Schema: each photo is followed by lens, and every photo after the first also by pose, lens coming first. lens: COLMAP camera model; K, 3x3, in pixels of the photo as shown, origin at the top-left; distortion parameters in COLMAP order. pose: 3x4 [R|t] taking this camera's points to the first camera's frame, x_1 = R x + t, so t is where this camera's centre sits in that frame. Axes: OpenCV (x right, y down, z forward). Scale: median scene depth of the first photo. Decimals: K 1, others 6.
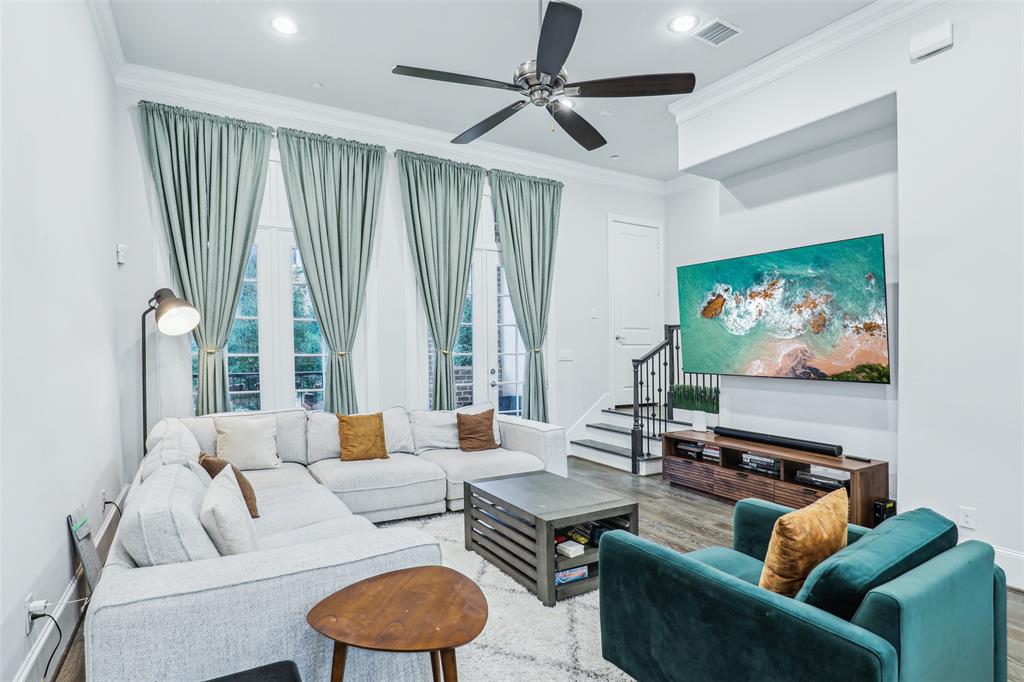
lens RADIAL K [[550.2, 0, 512.9], [0, 550.2, 346.8], [0, 0, 1]] dist [-0.013232, -0.001301]
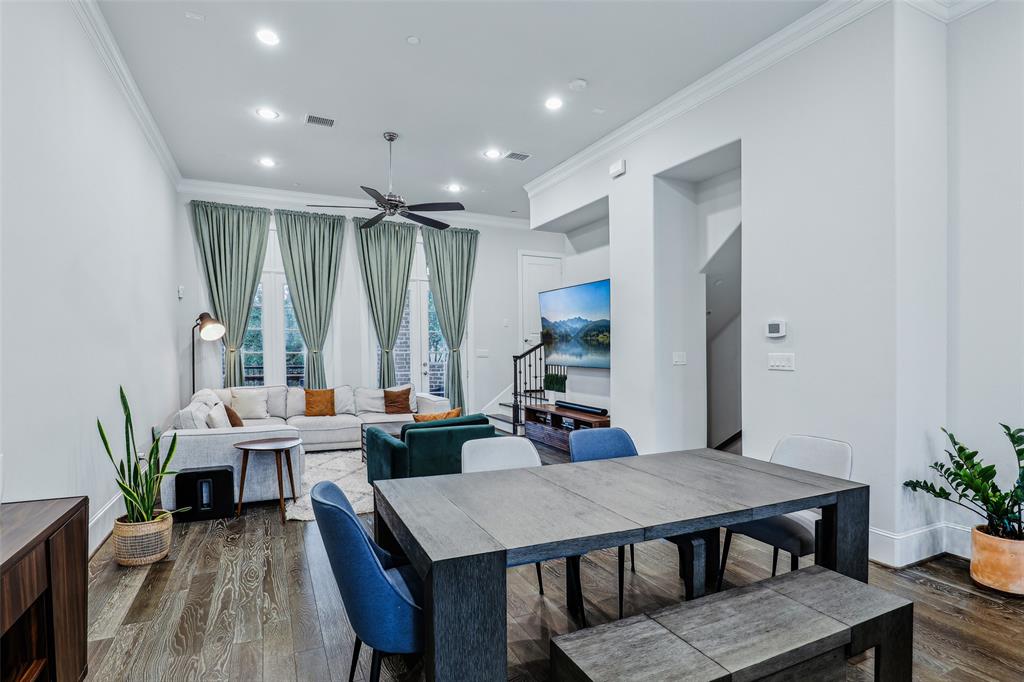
lens RADIAL K [[550.2, 0, 512.9], [0, 550.2, 346.8], [0, 0, 1]] dist [-0.013232, -0.001301]
pose [[0.995330, -0.001515, -0.096518, 0.408989], [0.001443, 0.999999, -0.000811, 0.000699], [0.096519, 0.000668, 0.995331, -0.510967]]
